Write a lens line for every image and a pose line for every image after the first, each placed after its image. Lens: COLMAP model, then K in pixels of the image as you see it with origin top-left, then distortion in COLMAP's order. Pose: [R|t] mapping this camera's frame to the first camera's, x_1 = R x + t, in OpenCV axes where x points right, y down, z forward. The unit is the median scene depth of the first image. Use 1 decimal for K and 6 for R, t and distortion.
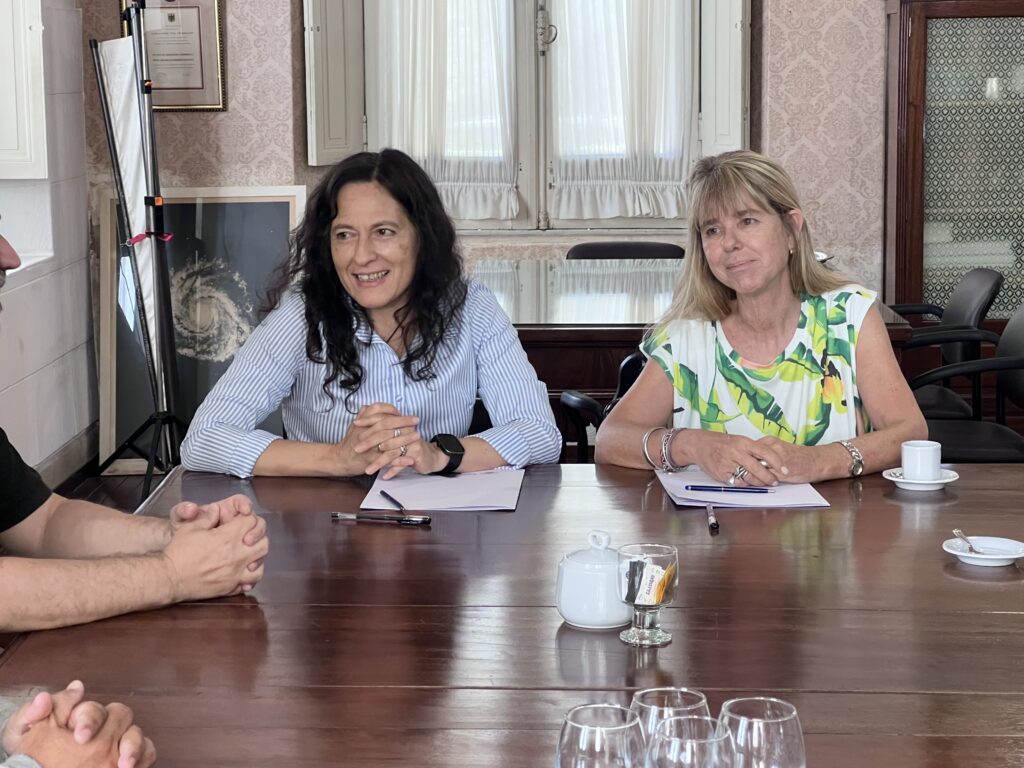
lens RADIAL K [[2366.5, 0, 505.3], [0, 2366.5, 348.6], [0, 0, 1]] dist [0.210498, 0.000000]
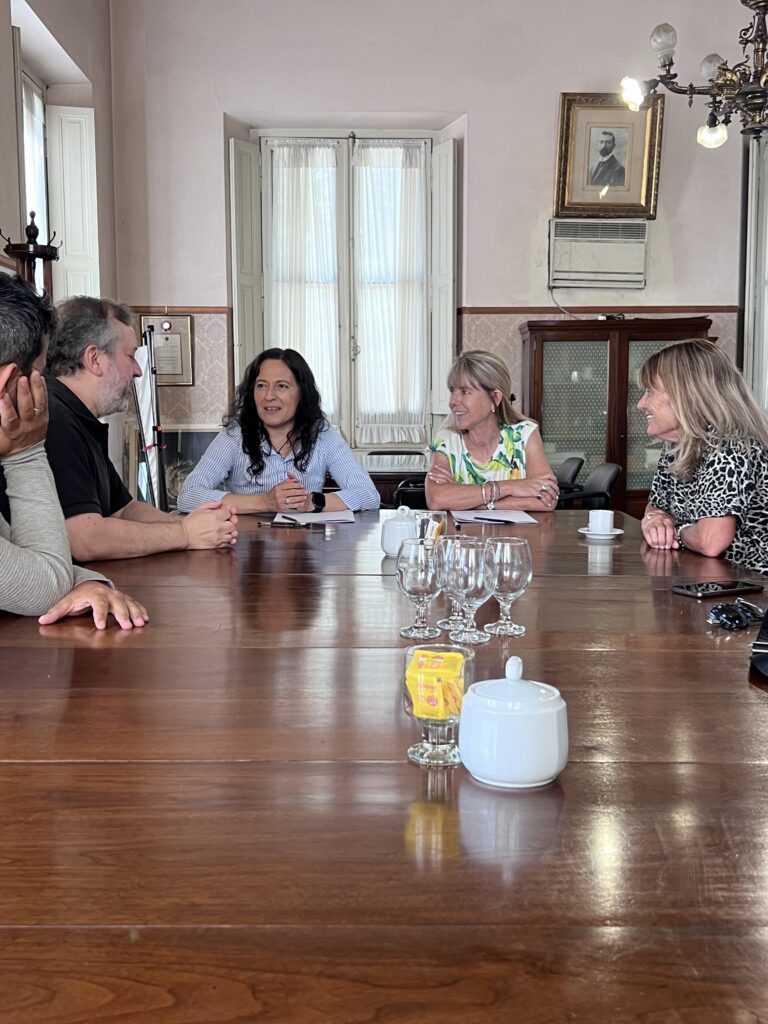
lens RADIAL K [[1144.1, 0, 386.3], [0, 1144.1, 535.0], [0, 0, 1]] dist [0.077533, 0.000000]
pose [[0.998514, 0.003018, 0.054405, -0.008900], [-0.001953, 0.999806, -0.019622, 0.044289], [-0.054454, 0.019486, 0.998326, 0.036373]]
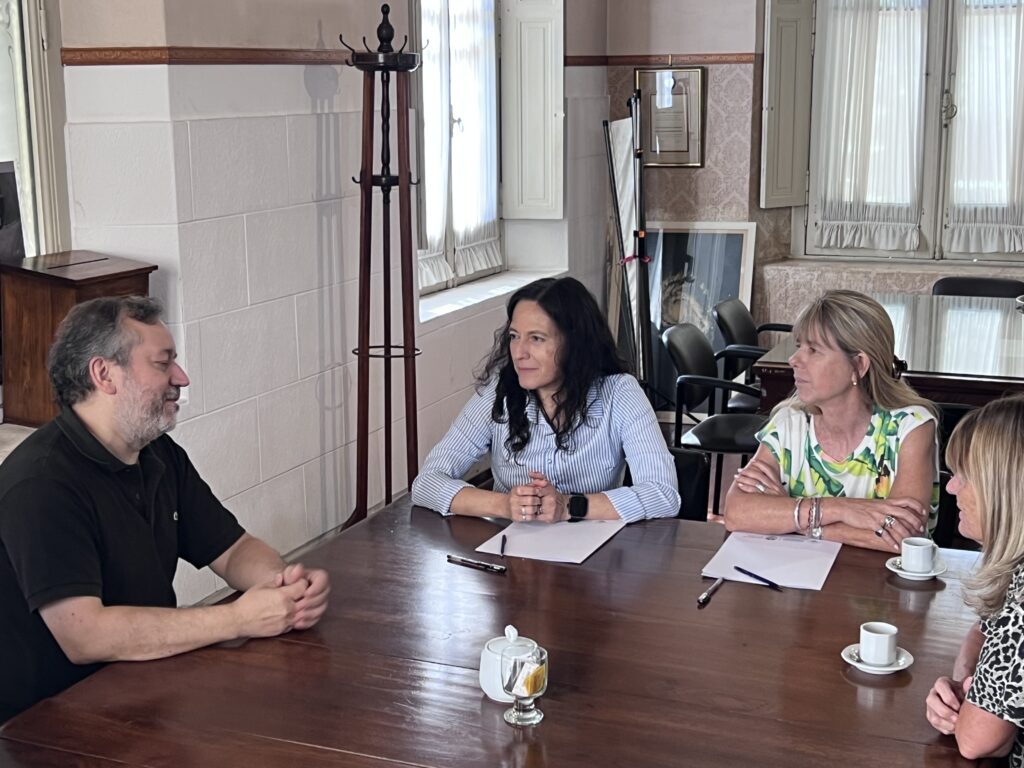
lens RADIAL K [[1582.0, 0, 498.5], [0, 1582.0, 411.9], [0, 0, 1]] dist [0.073332, 0.000000]
pose [[0.926593, 0.079349, -0.367600, 0.130113], [-0.043466, 0.993533, 0.104898, -0.050782], [0.373546, -0.081220, 0.924049, 0.077077]]
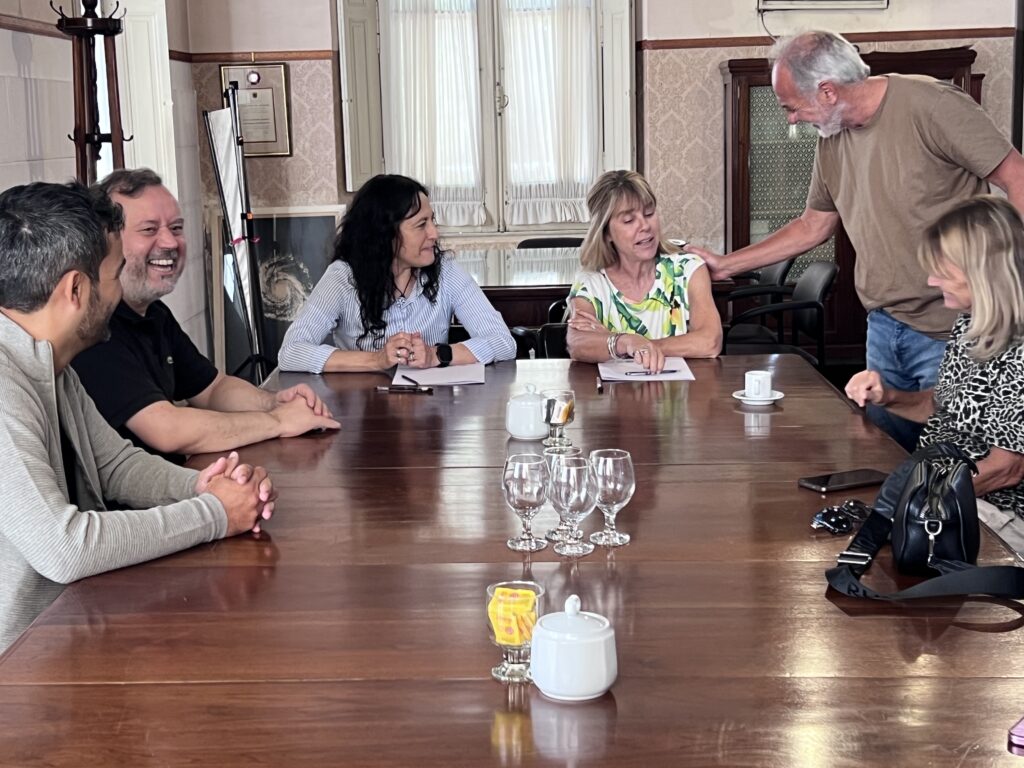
lens RADIAL K [[1673.4, 0, 491.0], [0, 1673.4, 406.8], [0, 0, 1]] dist [0.151713, 0.000000]
pose [[0.999795, -0.019801, 0.004260, 0.002087], [0.019589, 0.998789, 0.045129, 0.014278], [-0.005148, -0.045036, 0.998972, -0.084360]]
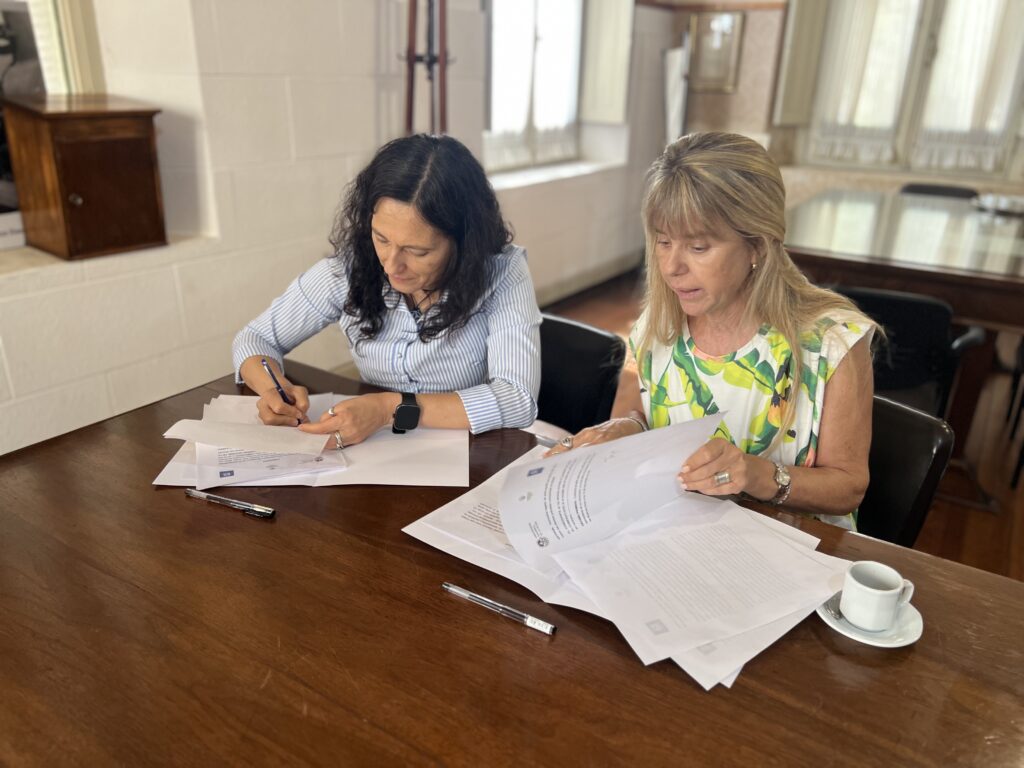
lens RADIAL K [[757.4, 0, 548.7], [0, 757.4, 389.8], [0, 0, 1]] dist [0.007909, 0.006513]
pose [[0.851178, 0.227809, -0.472863, 0.101024], [-0.097744, 0.953939, 0.283632, -0.030648], [0.515696, -0.195202, 0.834238, 0.372949]]
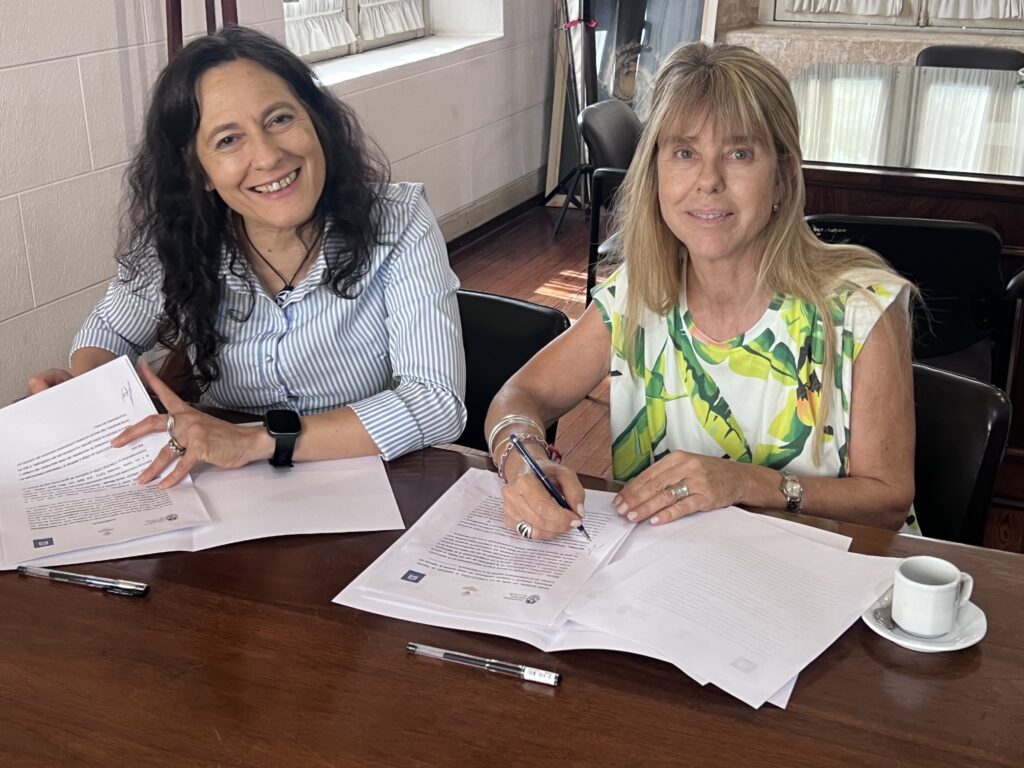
lens RADIAL K [[1329.3, 0, 548.3], [0, 1329.3, 389.5], [0, 0, 1]] dist [0.034039, 0.000000]
pose [[0.925698, 0.144482, -0.349583, 0.107969], [-0.051259, 0.963567, 0.262508, -0.043349], [0.374774, -0.225084, 0.899378, 0.308663]]
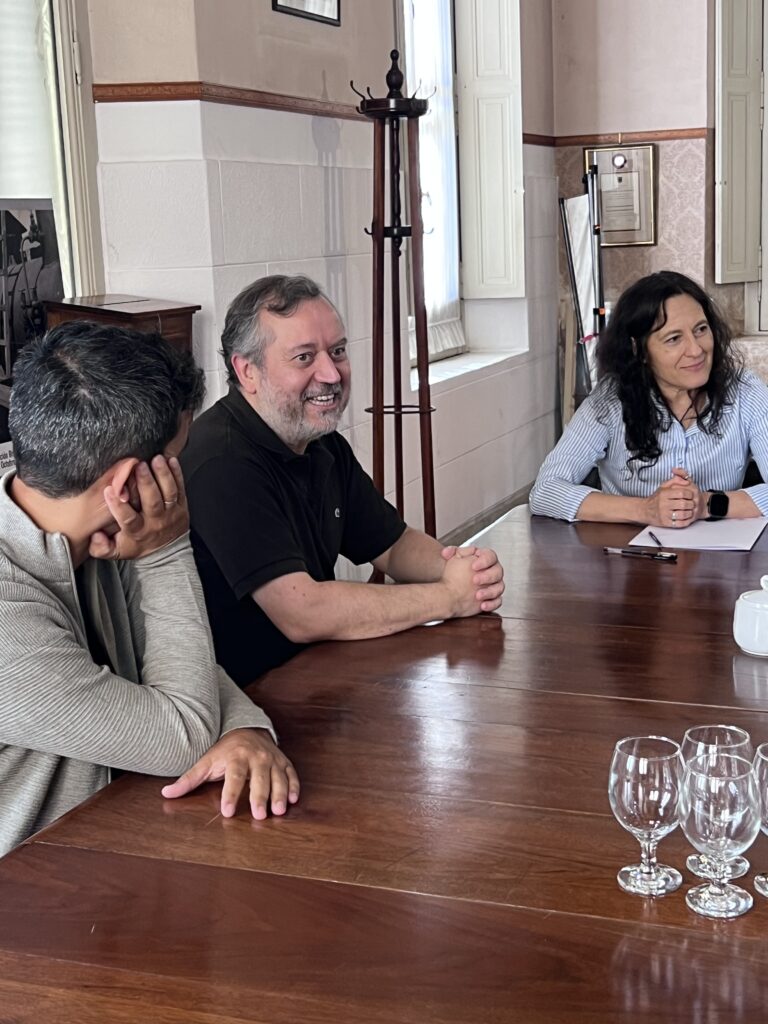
lens RADIAL K [[1582.0, 0, 403.4], [0, 1582.0, 524.9], [0, 0, 1]] dist [0.073332, 0.000000]
pose [[0.947341, 0.034884, -0.318322, 0.045534], [-0.012151, 0.997249, 0.073126, -0.002845], [0.319997, -0.065407, 0.945158, 0.062012]]
